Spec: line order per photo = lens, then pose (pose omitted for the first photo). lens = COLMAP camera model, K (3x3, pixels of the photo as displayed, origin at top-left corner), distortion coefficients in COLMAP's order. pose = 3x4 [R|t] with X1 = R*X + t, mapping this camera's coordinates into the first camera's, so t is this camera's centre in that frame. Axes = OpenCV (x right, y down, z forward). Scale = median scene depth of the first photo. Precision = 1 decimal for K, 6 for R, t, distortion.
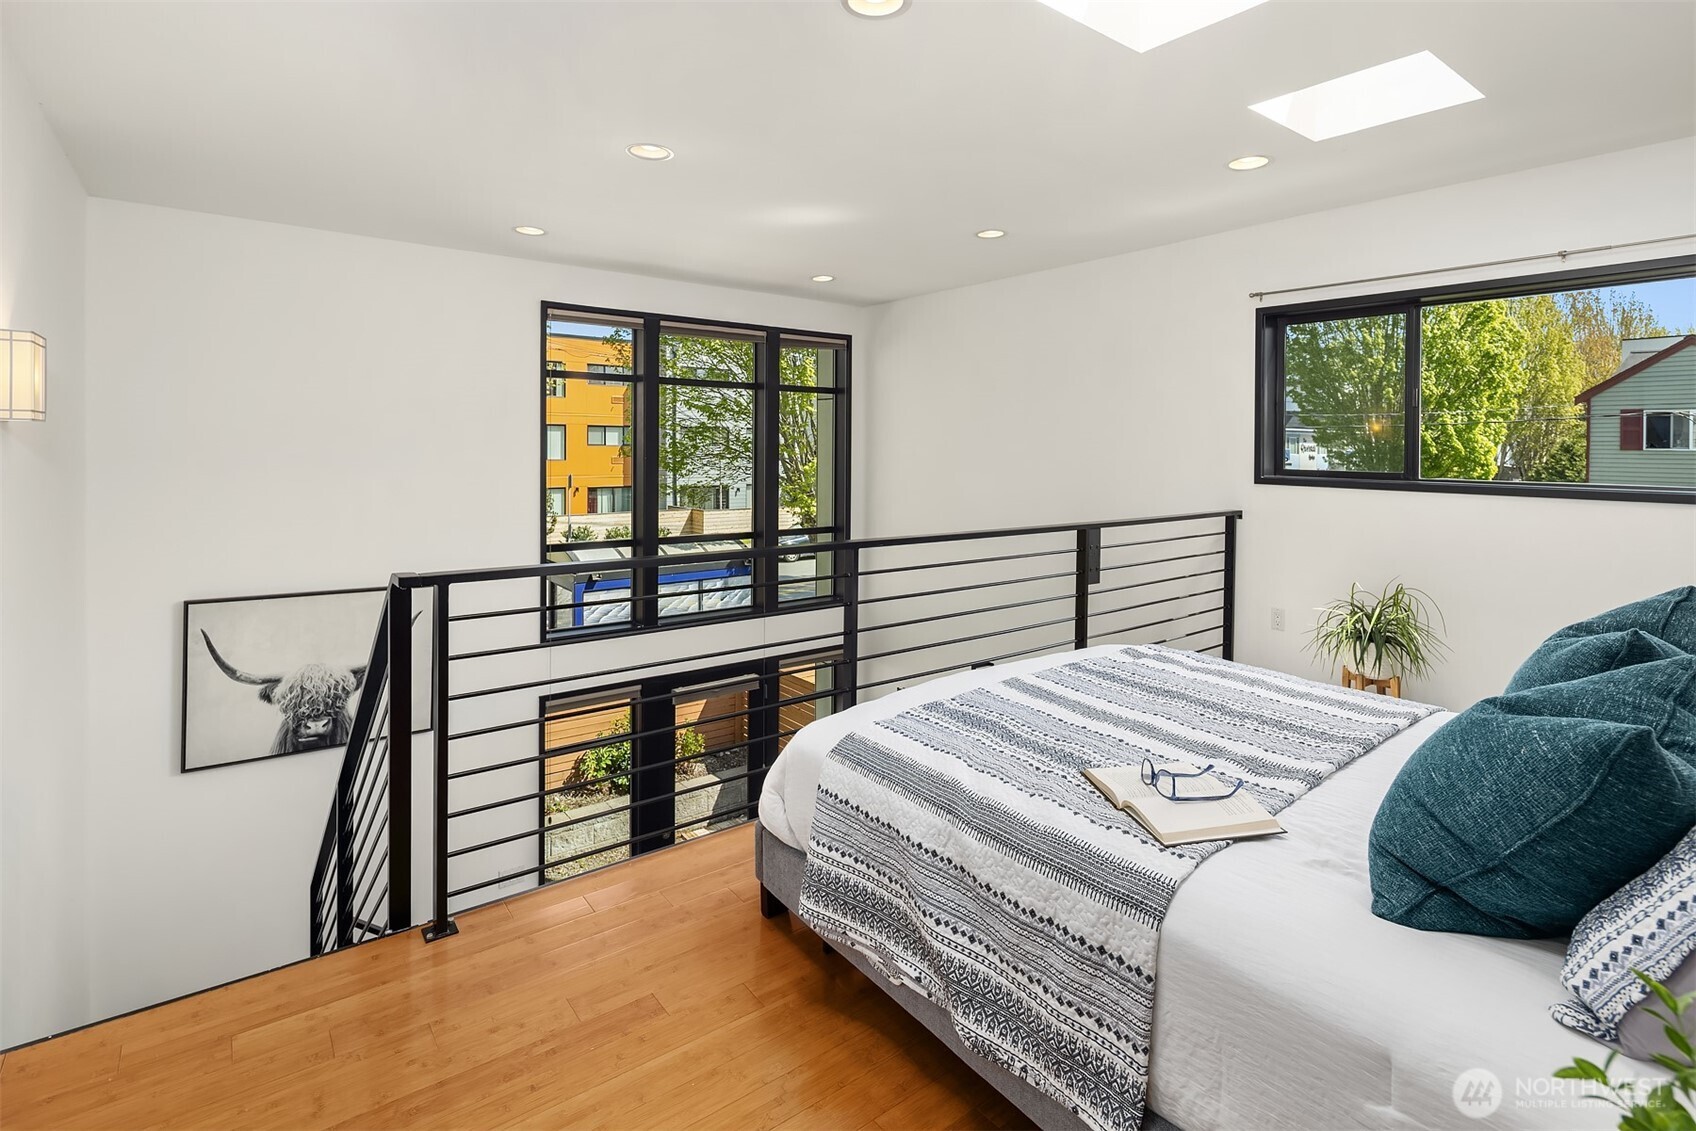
lens RADIAL K [[817.8, 0, 846.4], [0, 817.8, 465.3], [0, 0, 1]] dist [0.000593, -0.001083]
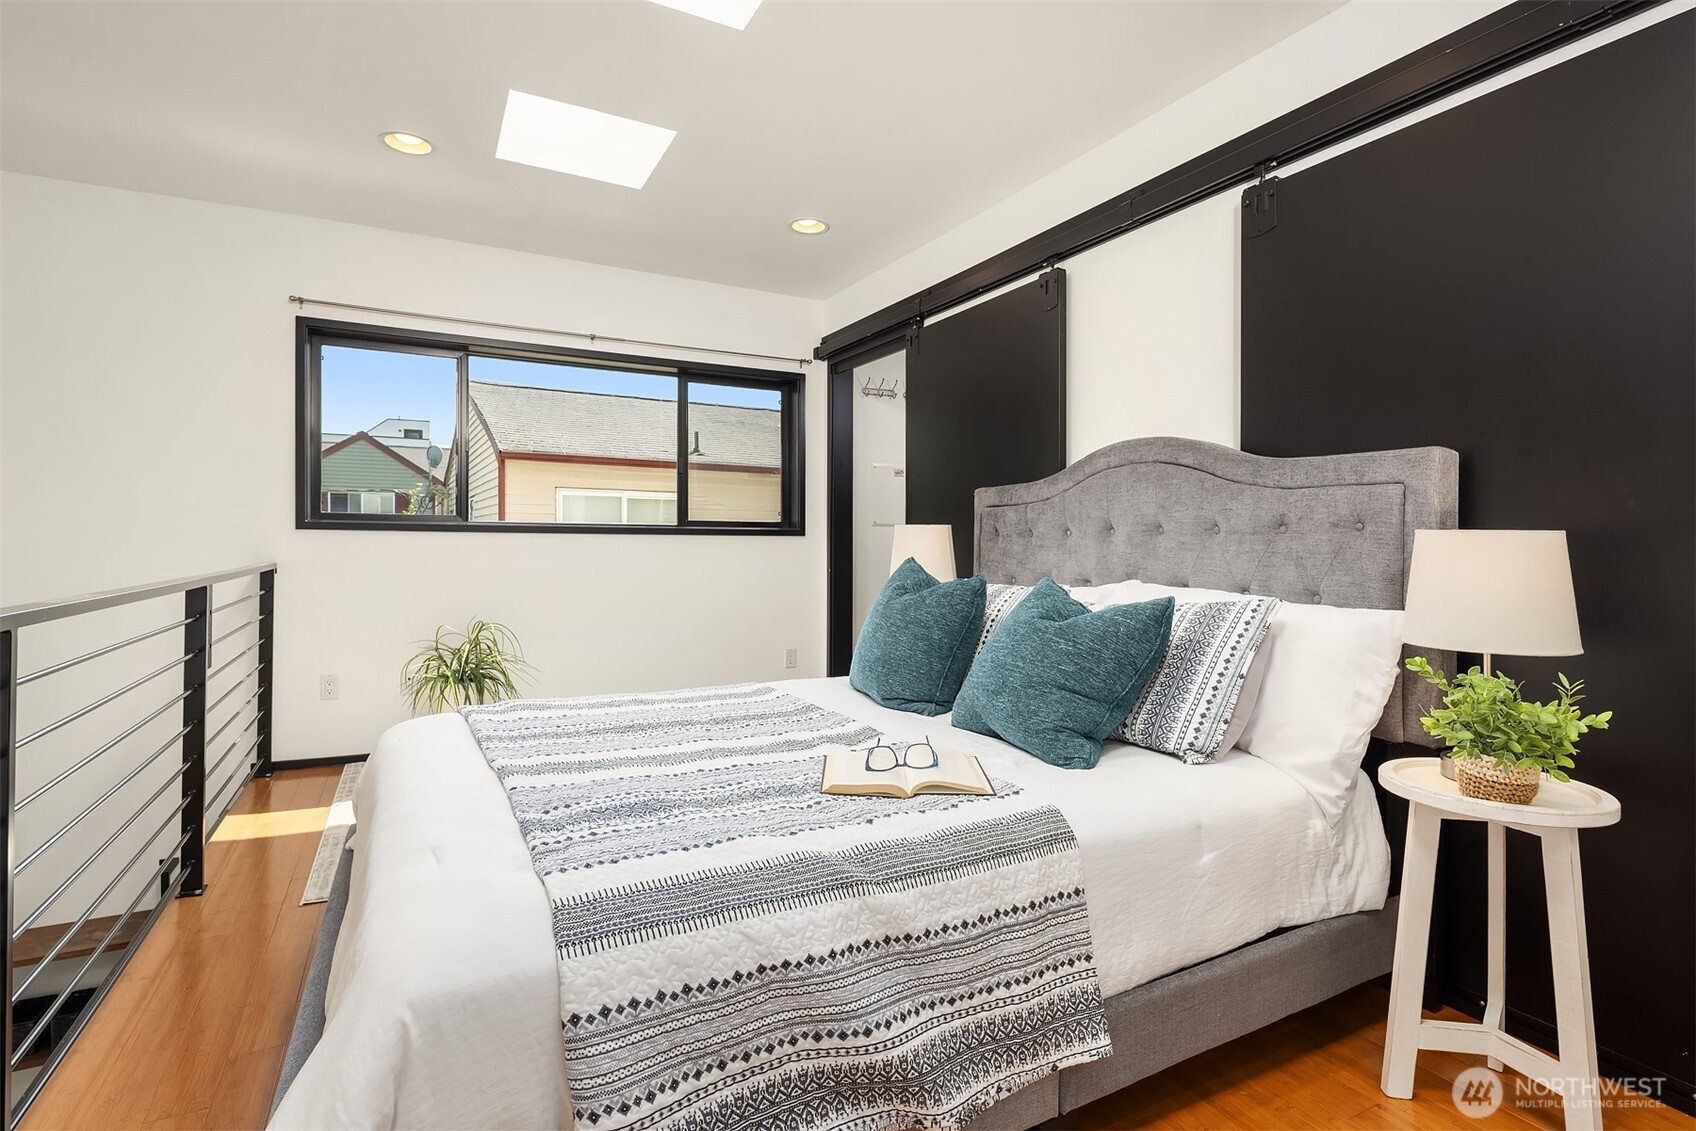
lens RADIAL K [[810.2, 0, 853.1], [0, 810.2, 545.3], [0, 0, 1]] dist [0.000125, -0.000241]
pose [[0.164273, -0.013372, 0.986324, -0.557105], [0.014493, 0.999833, 0.011141, 0.098954], [-0.986308, 0.012465, 0.164439, 0.812443]]
